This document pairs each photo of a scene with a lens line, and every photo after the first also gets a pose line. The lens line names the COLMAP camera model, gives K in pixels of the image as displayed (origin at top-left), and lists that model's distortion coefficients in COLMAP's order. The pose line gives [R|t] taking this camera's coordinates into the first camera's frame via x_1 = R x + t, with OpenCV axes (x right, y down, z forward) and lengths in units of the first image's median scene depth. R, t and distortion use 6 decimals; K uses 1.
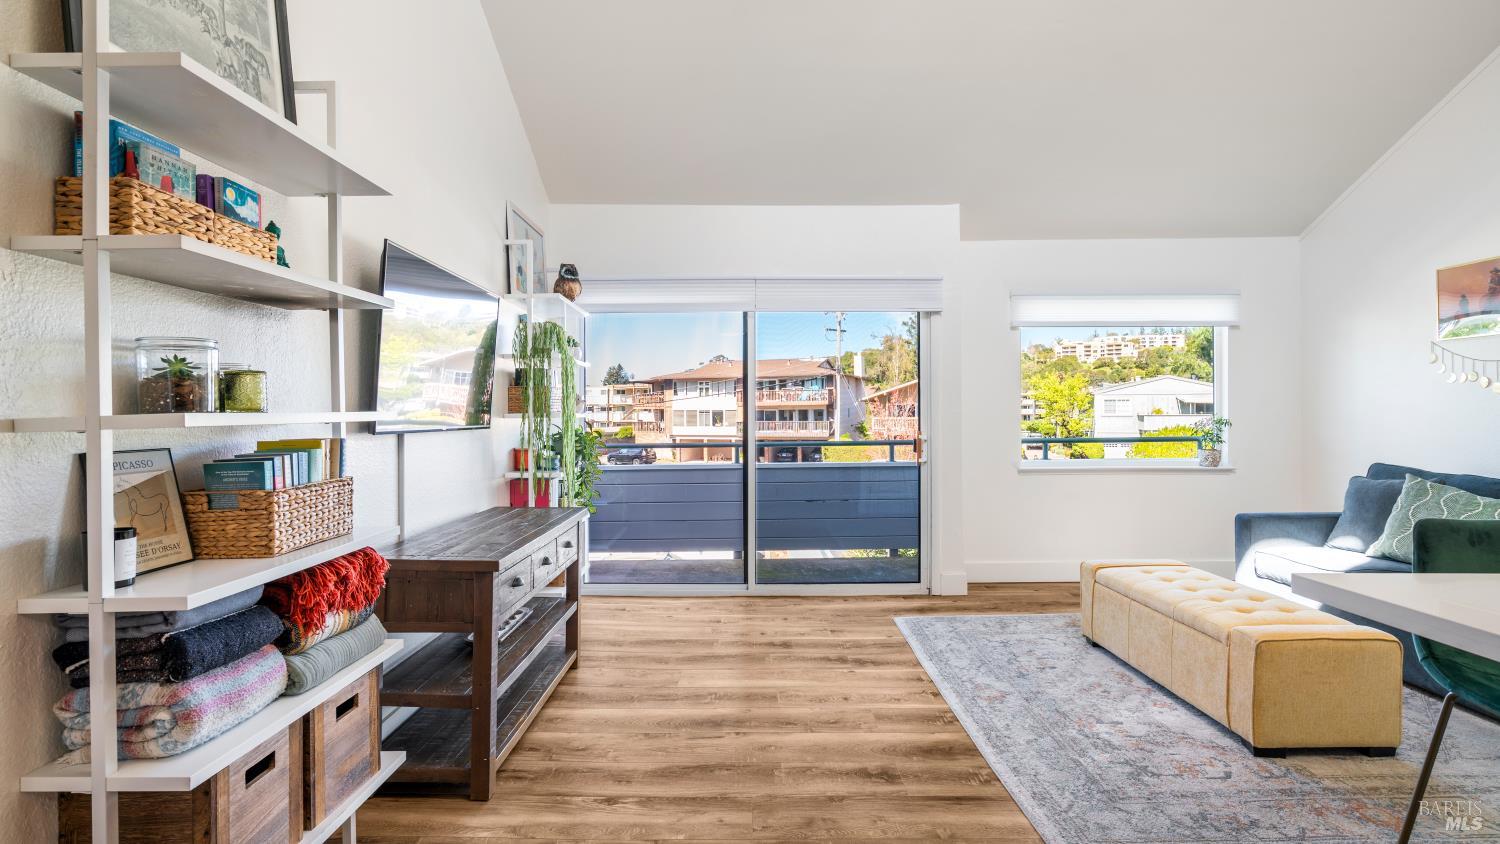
lens RADIAL K [[724.9, 0, 747.3], [0, 724.9, 410.6], [0, 0, 1]] dist [-0.001044, 0.004920]
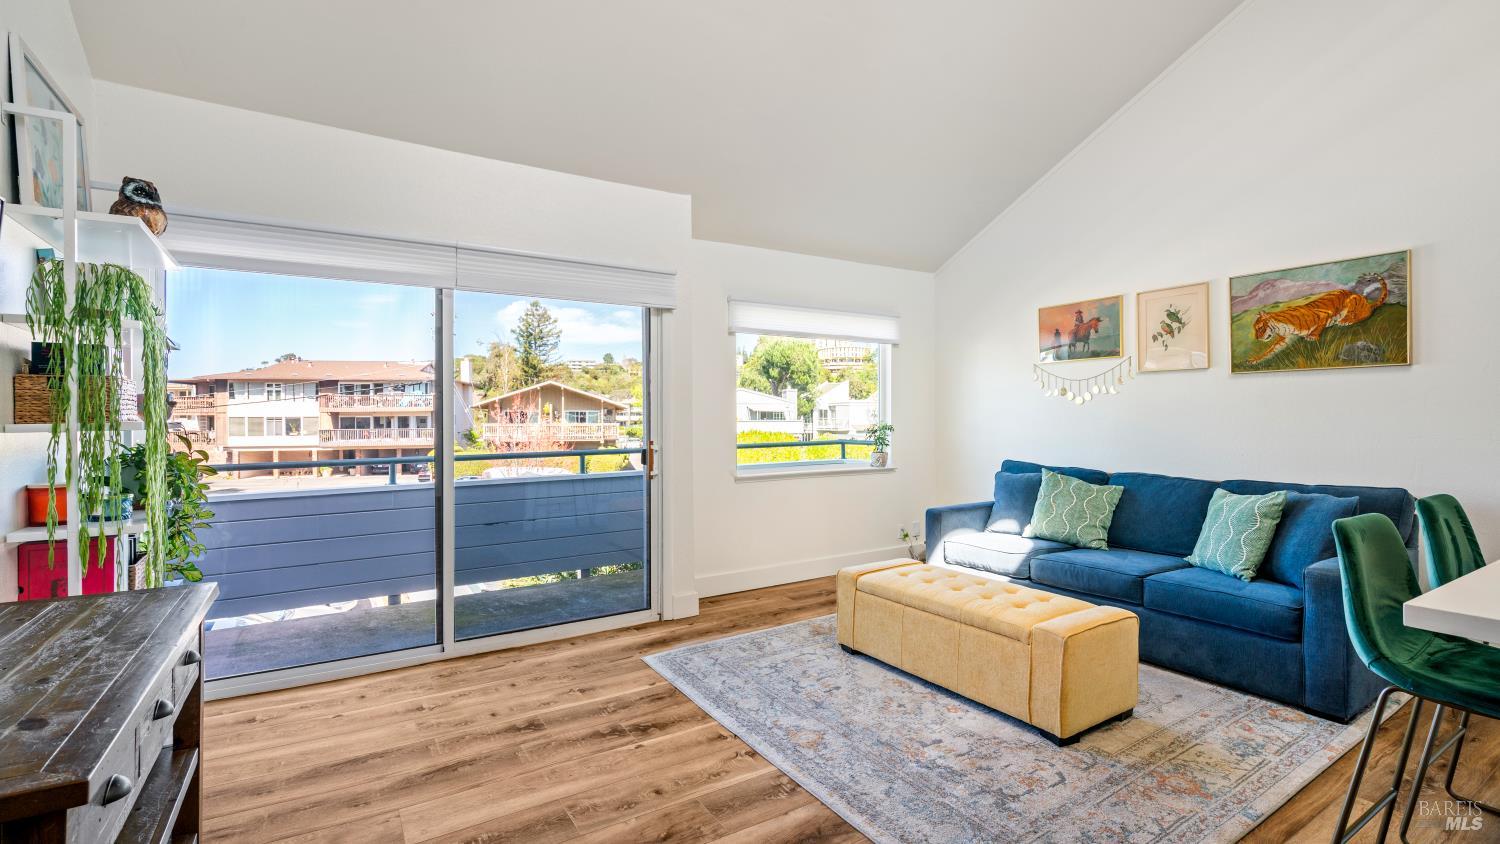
lens RADIAL K [[681.5, 0, 756.8], [0, 681.5, 420.6], [0, 0, 1]] dist [-0.006674, -0.000533]
pose [[0.843273, -0.002858, 0.537478, -0.133161], [0.000228, 0.999988, 0.004960, -0.000980], [-0.537486, -0.004060, 0.843263, 0.273516]]
